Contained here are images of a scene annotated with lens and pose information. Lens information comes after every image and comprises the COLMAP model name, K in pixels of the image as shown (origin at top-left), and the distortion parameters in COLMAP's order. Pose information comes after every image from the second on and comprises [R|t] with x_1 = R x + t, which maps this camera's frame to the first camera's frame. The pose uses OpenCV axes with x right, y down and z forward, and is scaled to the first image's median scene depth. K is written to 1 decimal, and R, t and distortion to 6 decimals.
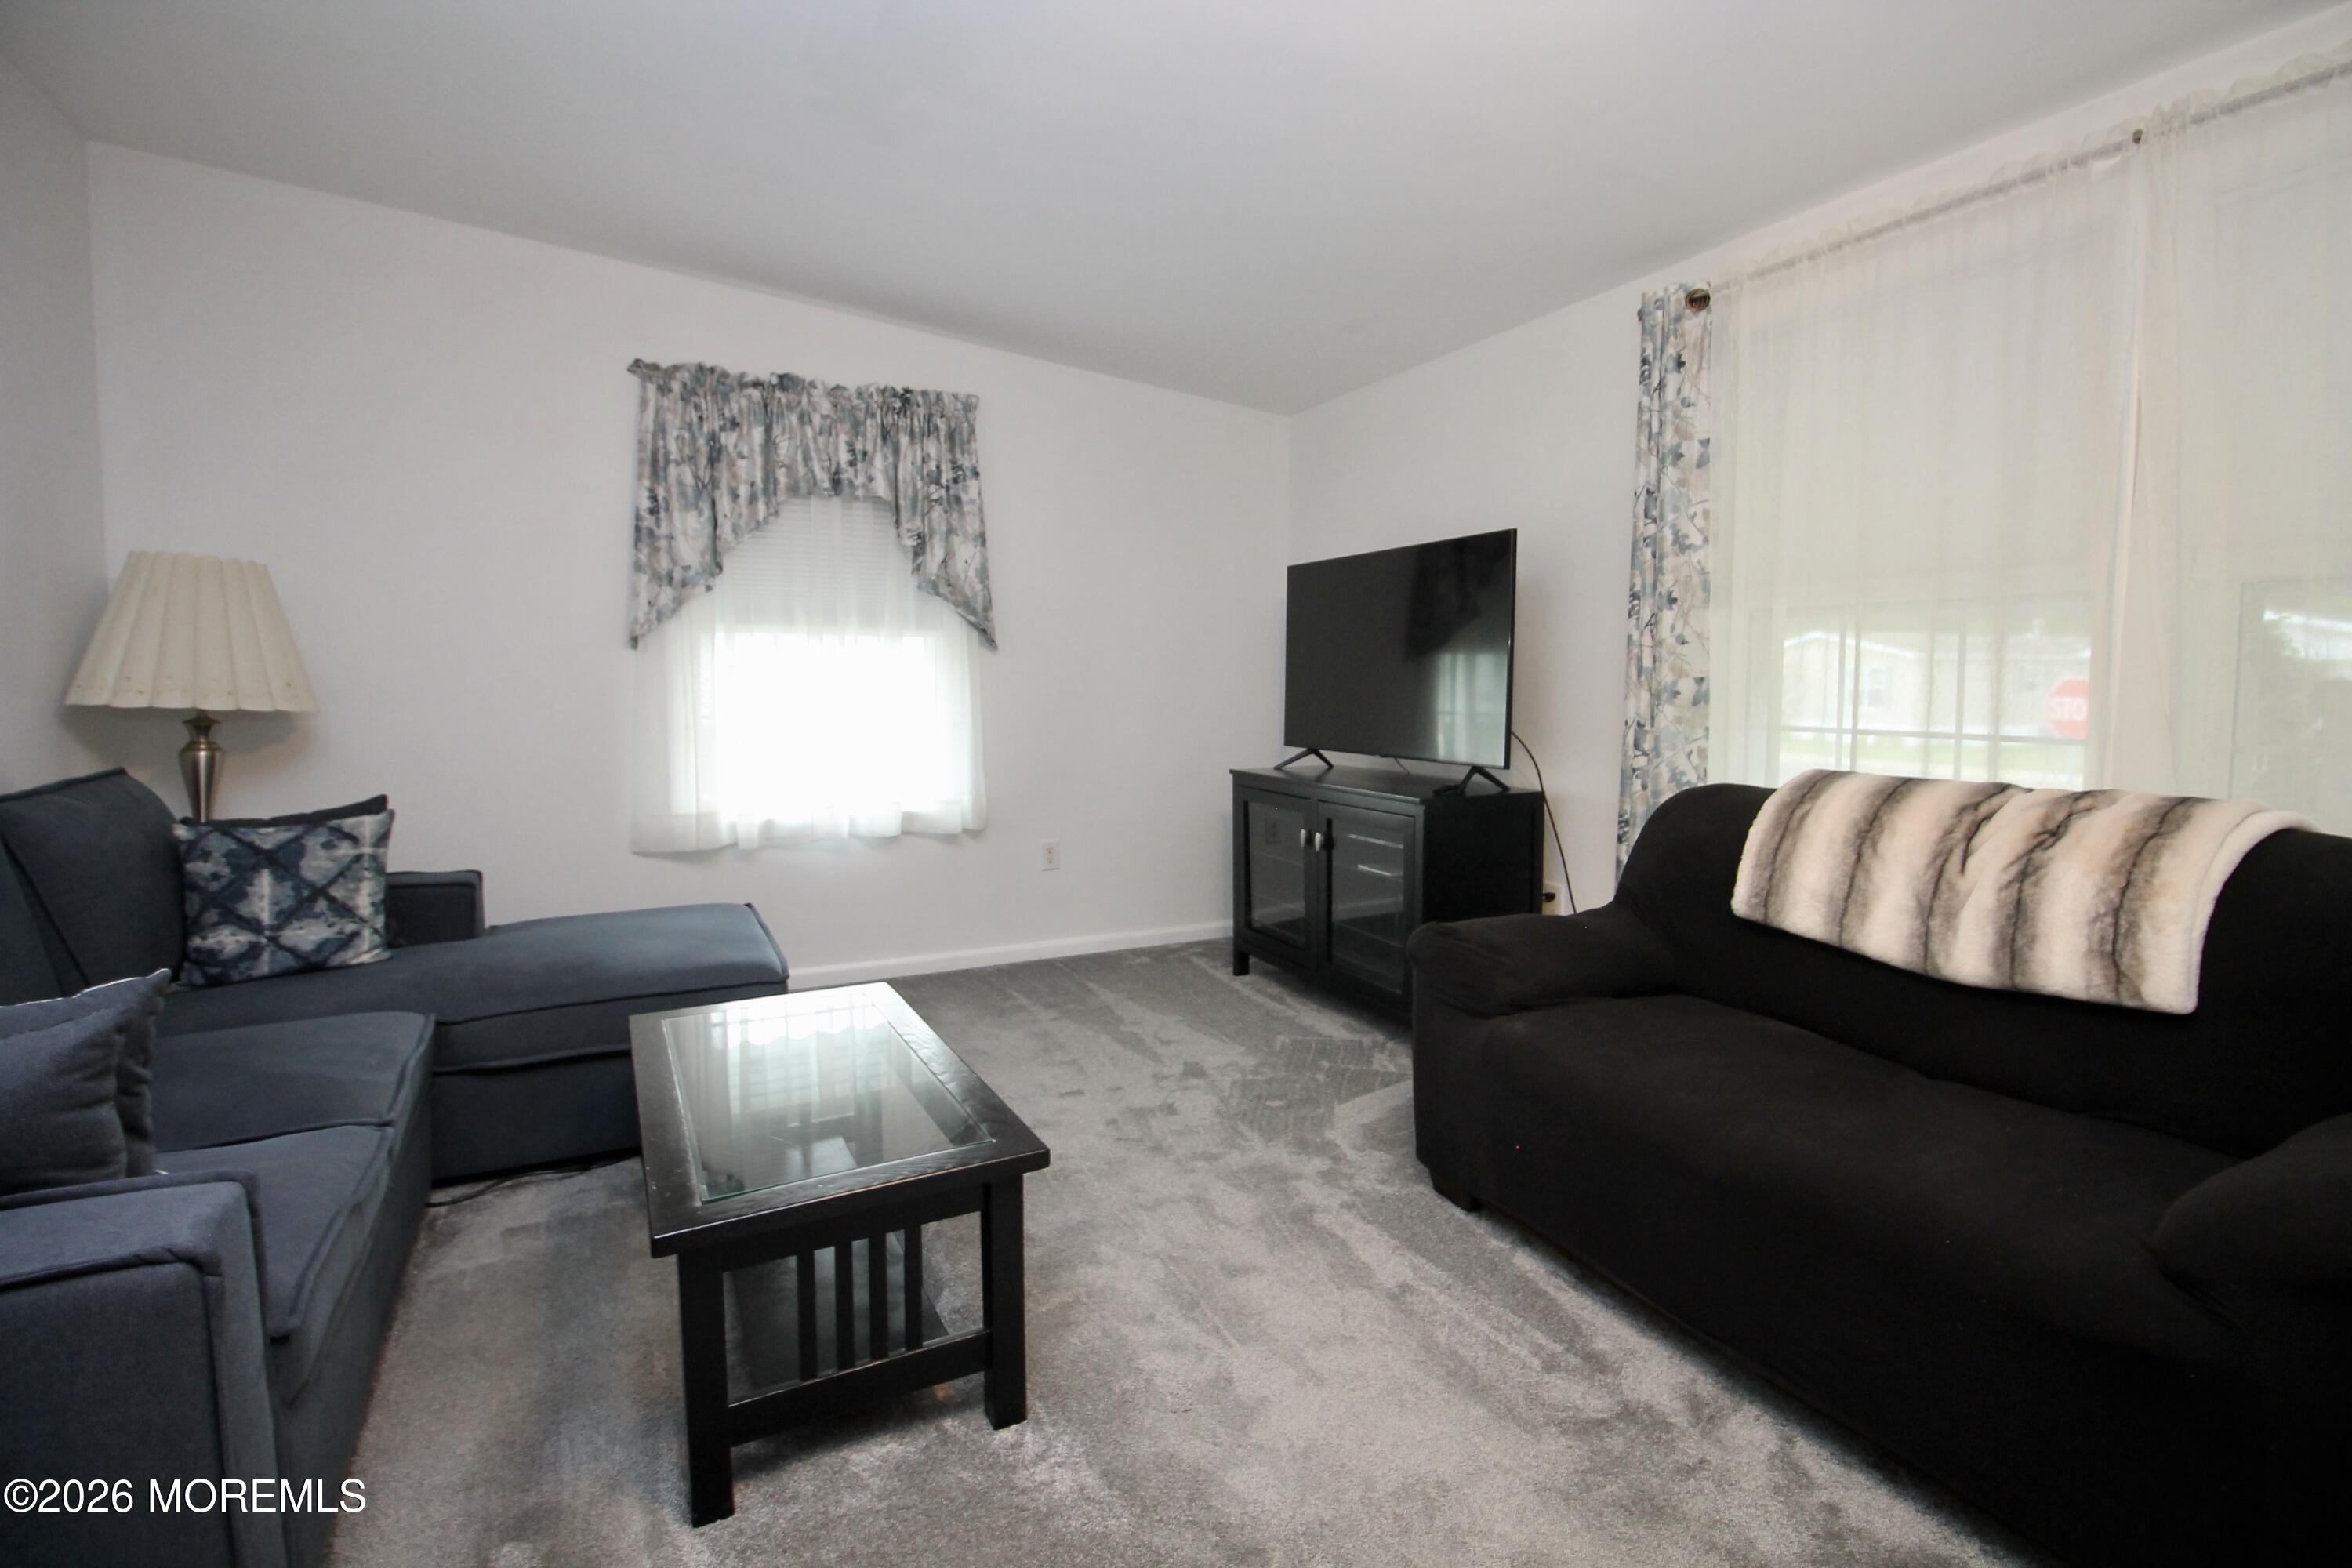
lens RADIAL K [[1099.0, 0, 1197.3], [0, 1099.0, 766.1], [0, 0, 1]] dist [-0.004362, -0.009984]
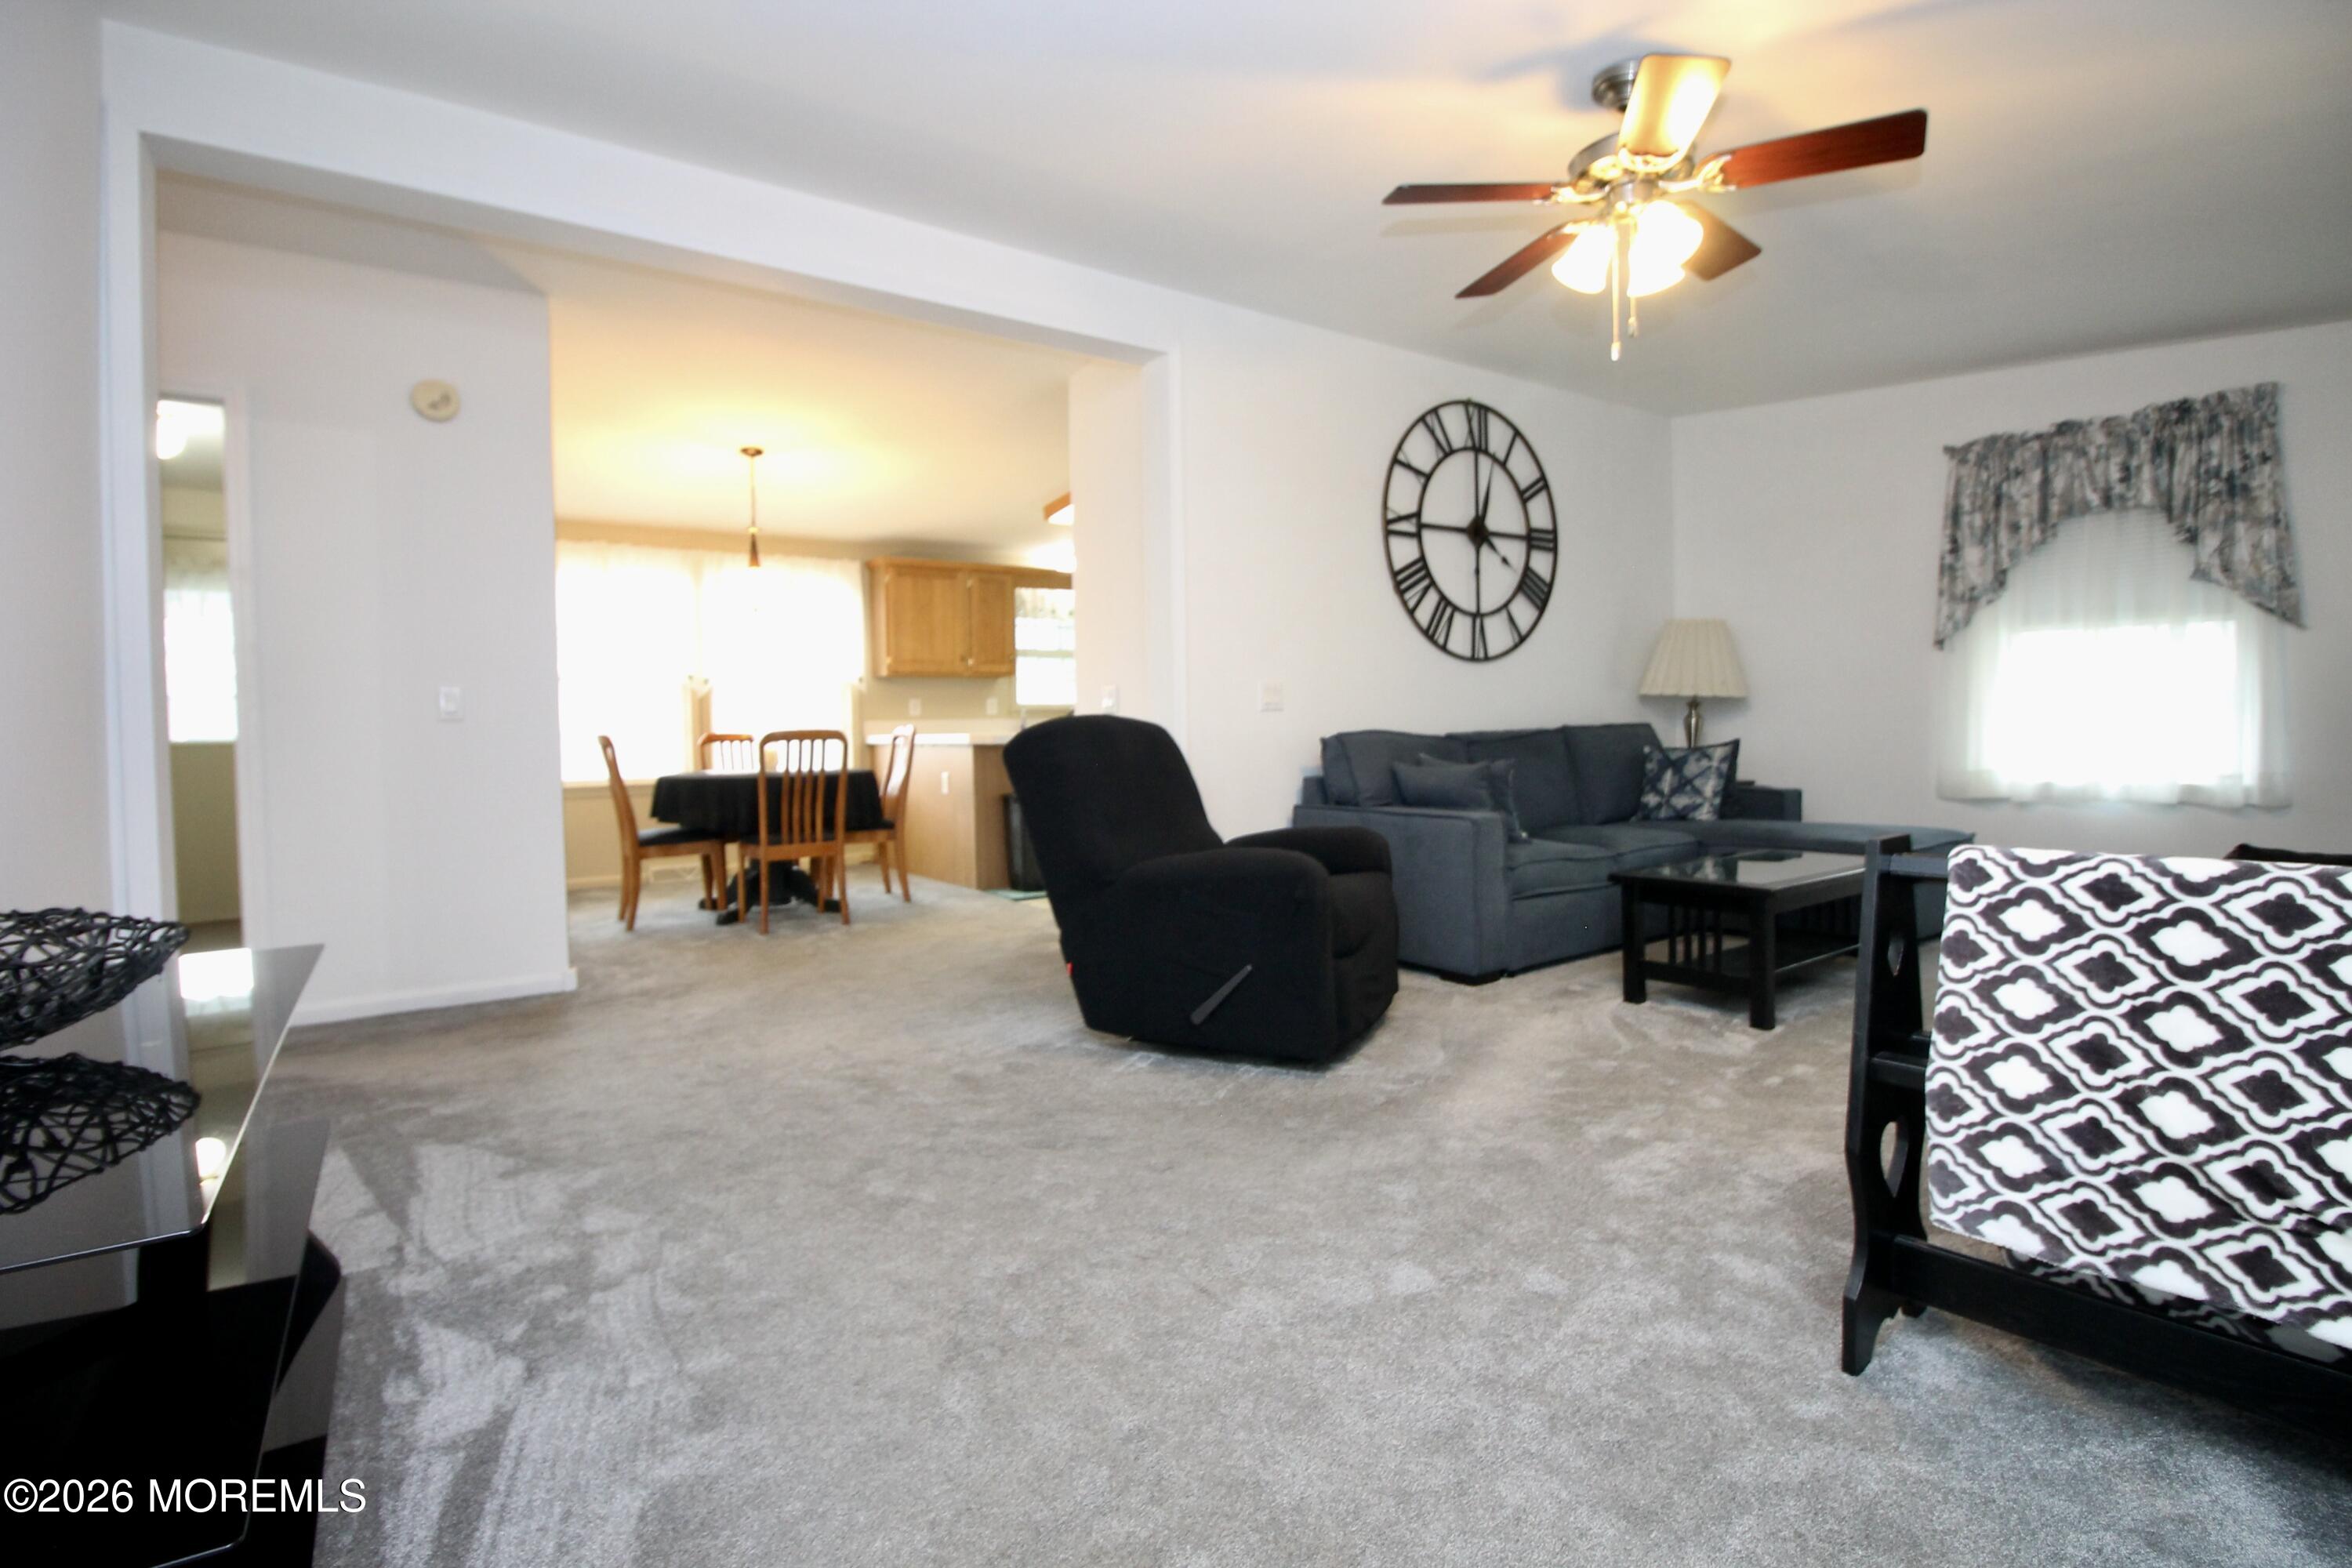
lens RADIAL K [[1099.0, 0, 1185.8], [0, 1099.0, 758.5], [0, 0, 1]] dist [-0.004362, -0.009984]
pose [[0.141503, 0.026774, -0.989576, 0.742468], [-0.059531, 0.998055, 0.018490, 0.062761], [0.988146, 0.056294, 0.142822, -0.146152]]
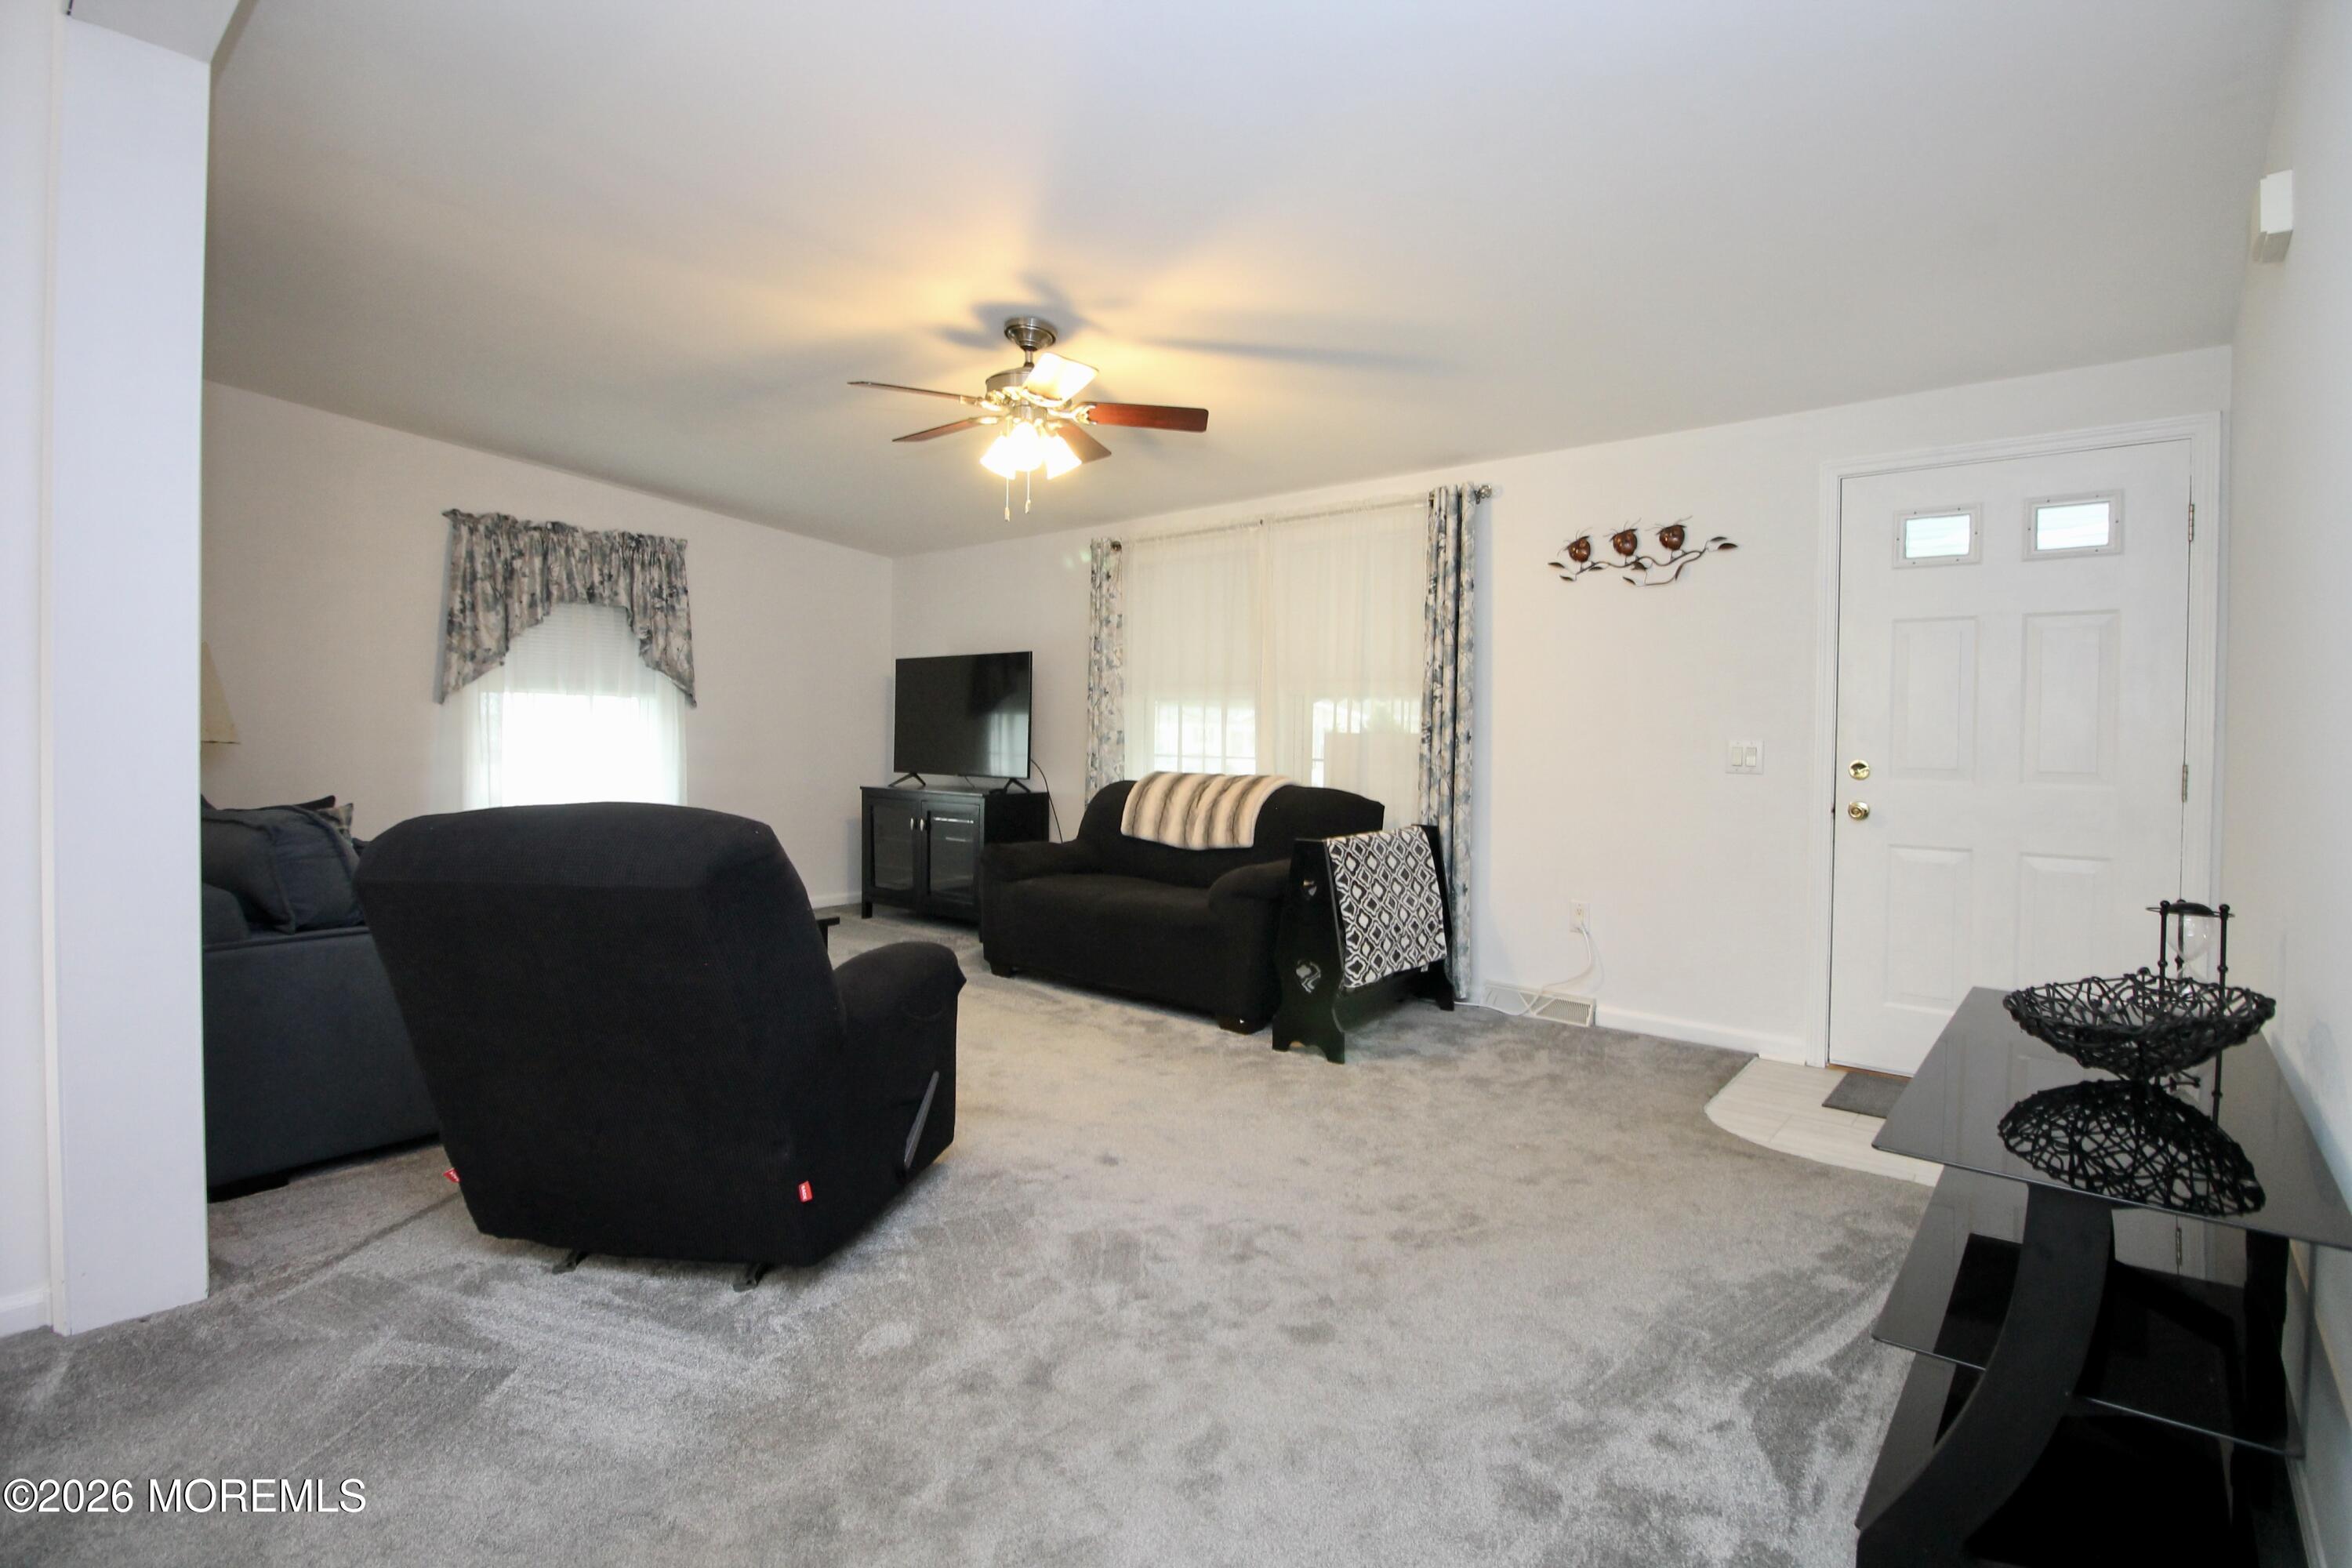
lens RADIAL K [[1099.0, 0, 1193.5], [0, 1099.0, 761.1], [0, 0, 1]] dist [-0.004362, -0.009984]
pose [[0.921109, 0.000508, 0.389305, -0.162087], [0.019672, 0.998661, -0.047849, 0.058782], [-0.388808, 0.051733, 0.919865, -0.719617]]
